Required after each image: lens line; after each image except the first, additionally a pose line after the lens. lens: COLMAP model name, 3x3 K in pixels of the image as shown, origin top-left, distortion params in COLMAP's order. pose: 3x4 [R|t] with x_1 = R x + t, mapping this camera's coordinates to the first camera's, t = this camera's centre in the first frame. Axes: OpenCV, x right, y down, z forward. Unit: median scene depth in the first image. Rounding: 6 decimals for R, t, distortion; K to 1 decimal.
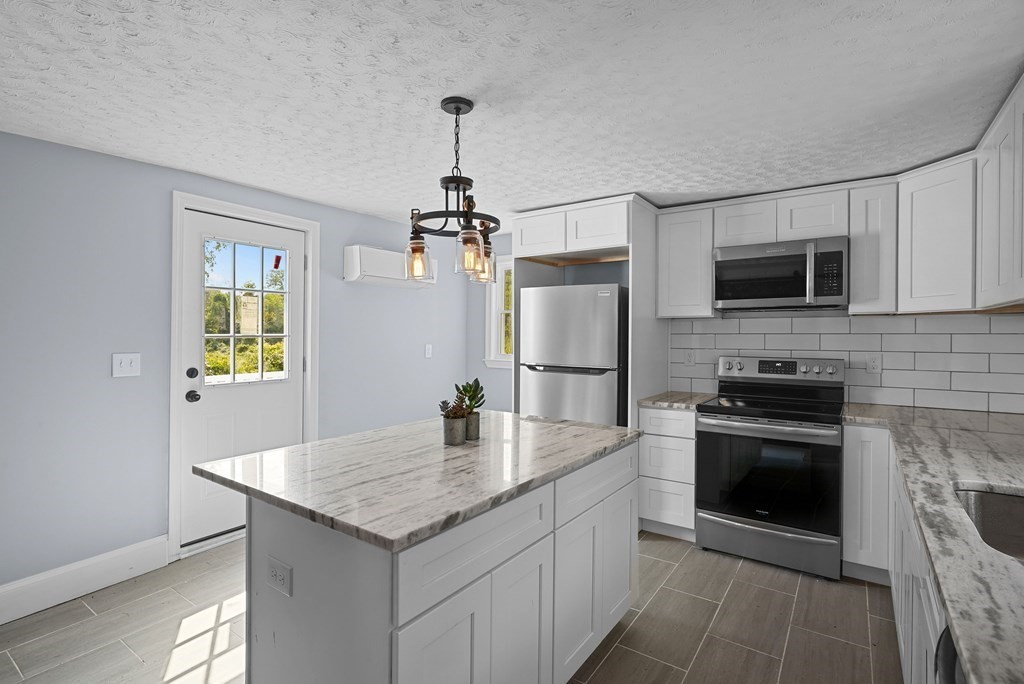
lens RADIAL K [[491.6, 0, 512.0], [0, 491.6, 342.0], [0, 0, 1]] dist [-0.003241, 0.000952]
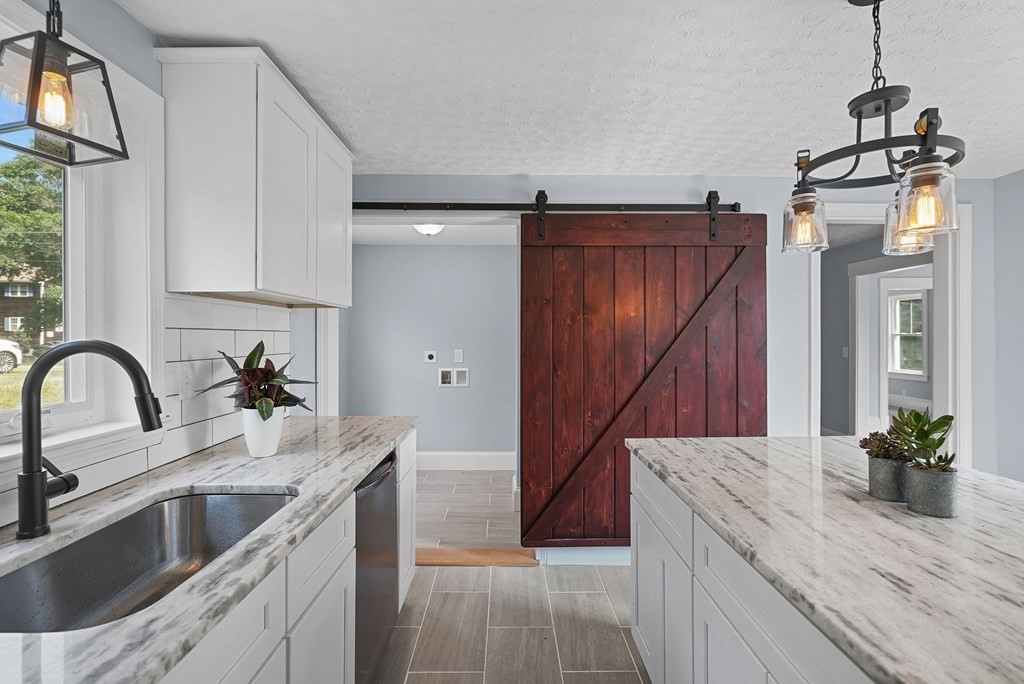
lens RADIAL K [[491.6, 0, 512.0], [0, 491.6, 342.0], [0, 0, 1]] dist [-0.003241, 0.000952]
pose [[-0.815818, 0.004250, -0.578293, 0.438251], [-0.010159, 0.999713, 0.021678, -0.004587], [0.578220, 0.023560, -0.815541, 0.818167]]
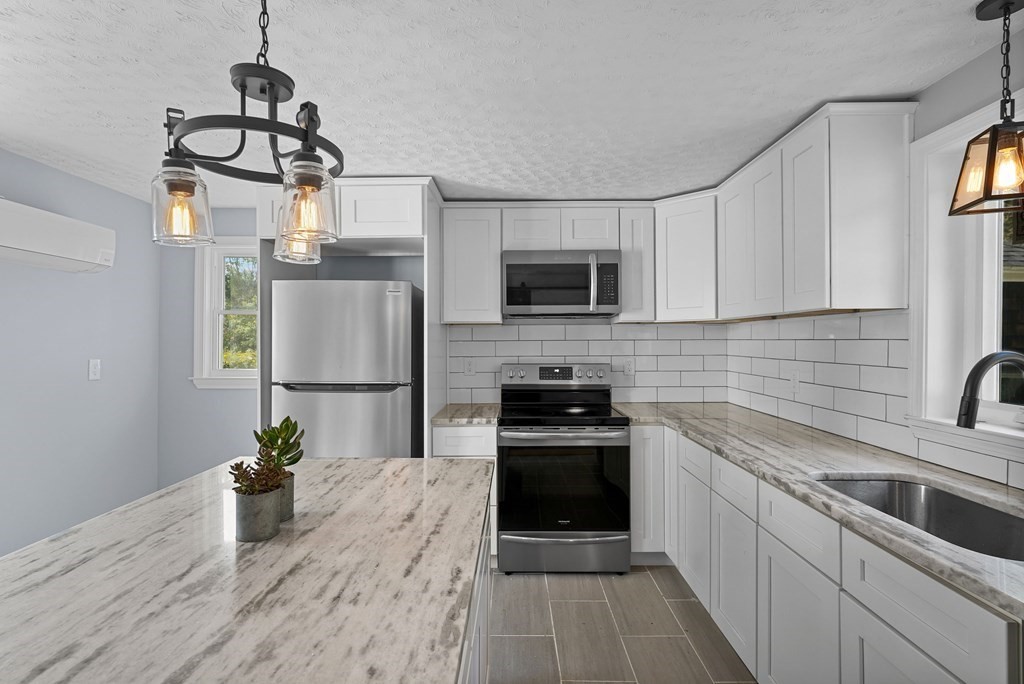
lens RADIAL K [[491.6, 0, 512.0], [0, 491.6, 342.0], [0, 0, 1]] dist [-0.003241, 0.000952]
pose [[0.823417, -0.006593, 0.567398, -0.130553], [0.014345, 0.999855, -0.009199, -0.006149], [-0.567255, 0.015714, 0.823392, 0.237222]]
